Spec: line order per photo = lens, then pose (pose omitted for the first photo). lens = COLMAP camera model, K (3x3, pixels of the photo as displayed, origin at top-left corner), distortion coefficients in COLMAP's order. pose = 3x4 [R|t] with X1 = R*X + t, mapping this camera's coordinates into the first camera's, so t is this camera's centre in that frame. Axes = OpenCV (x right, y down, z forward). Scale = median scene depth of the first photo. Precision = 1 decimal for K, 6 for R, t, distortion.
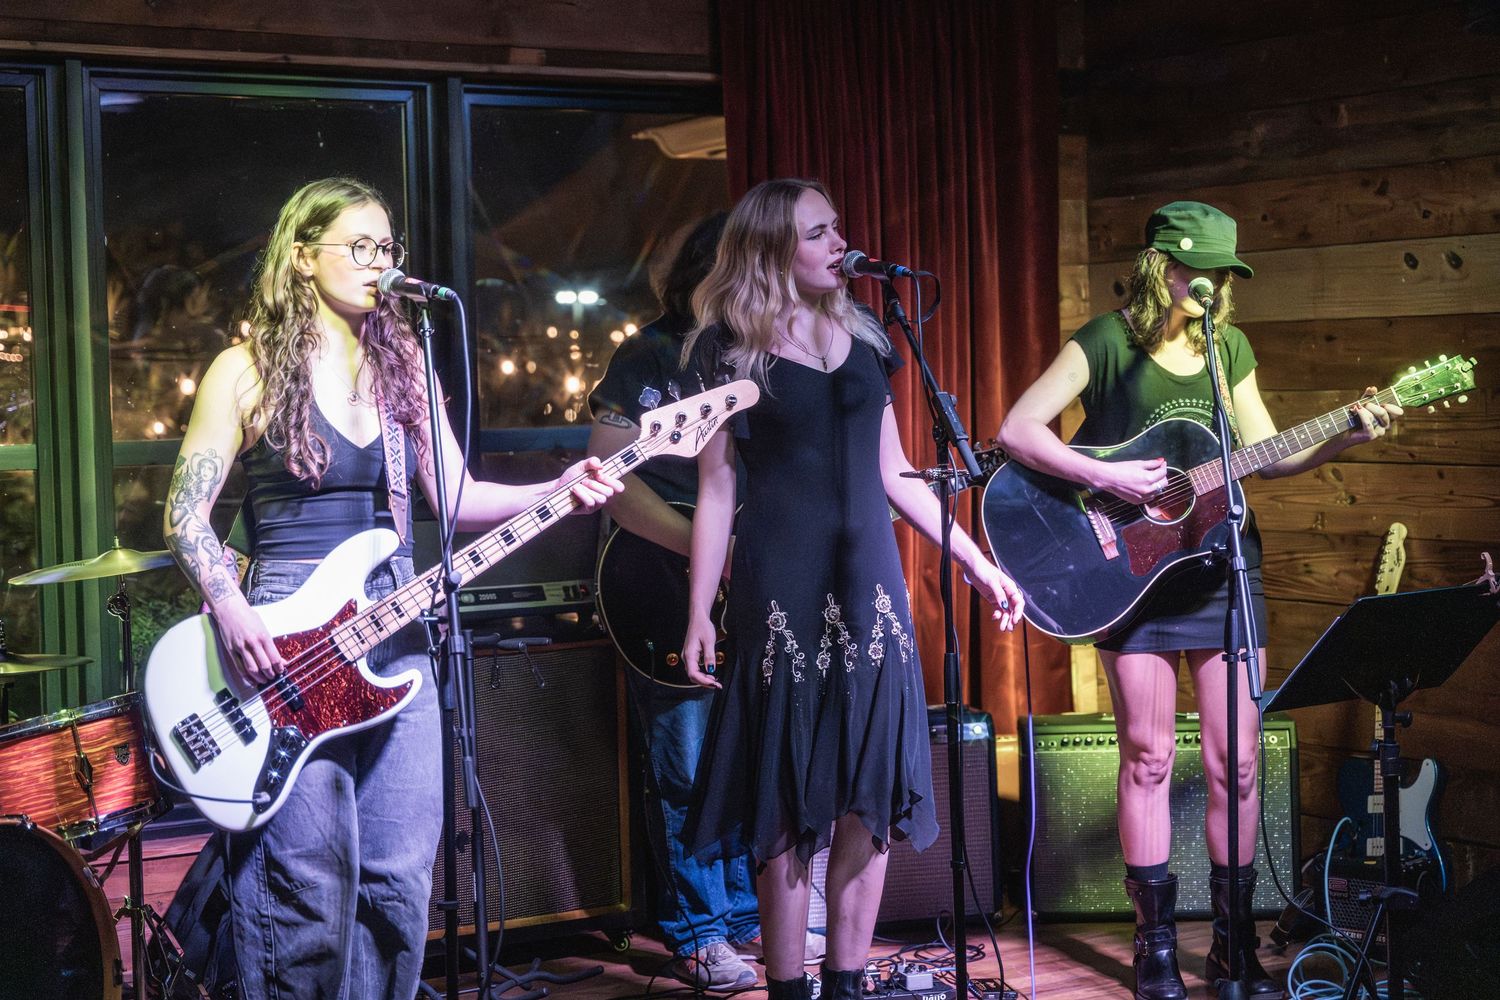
lens RADIAL K [[2489.9, 0, 750.0], [0, 2489.9, 500.0], [0, 0, 1]] dist [0.058169, 0.004766]
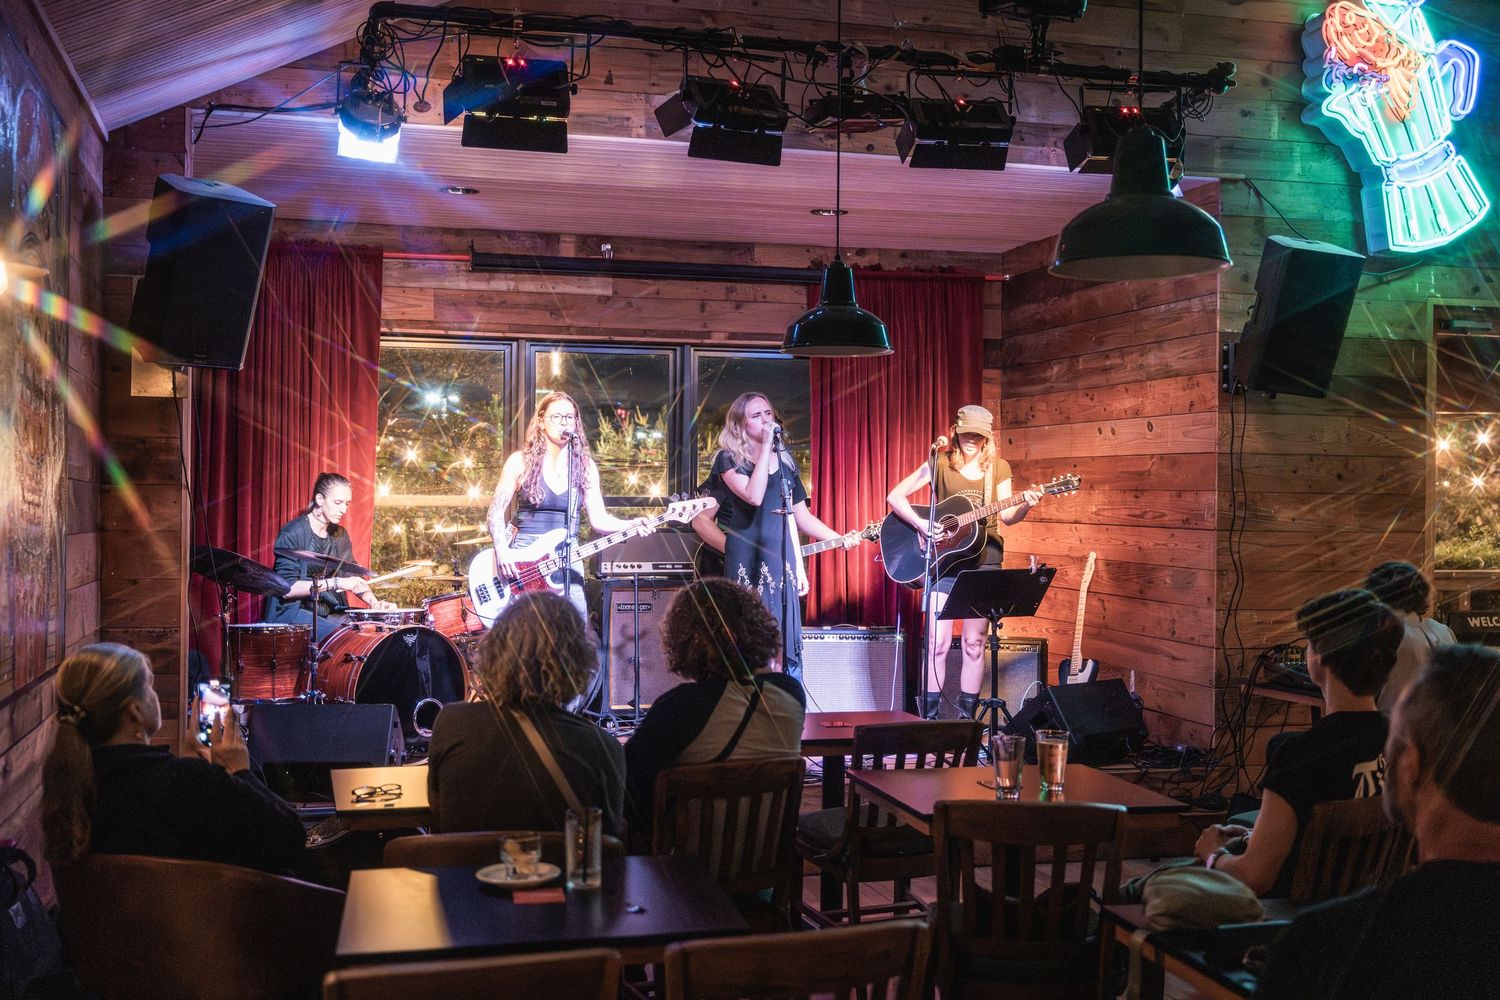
lens RADIAL K [[1662.6, 0, 825.7], [0, 1662.6, 500.3], [0, 0, 1]] dist [0.067930, 0.001309]
pose [[0.963013, 0.029431, -0.267842, 0.437228], [-0.042171, 0.998230, -0.041935, 0.036217], [0.266134, 0.051679, 0.962550, -0.466201]]
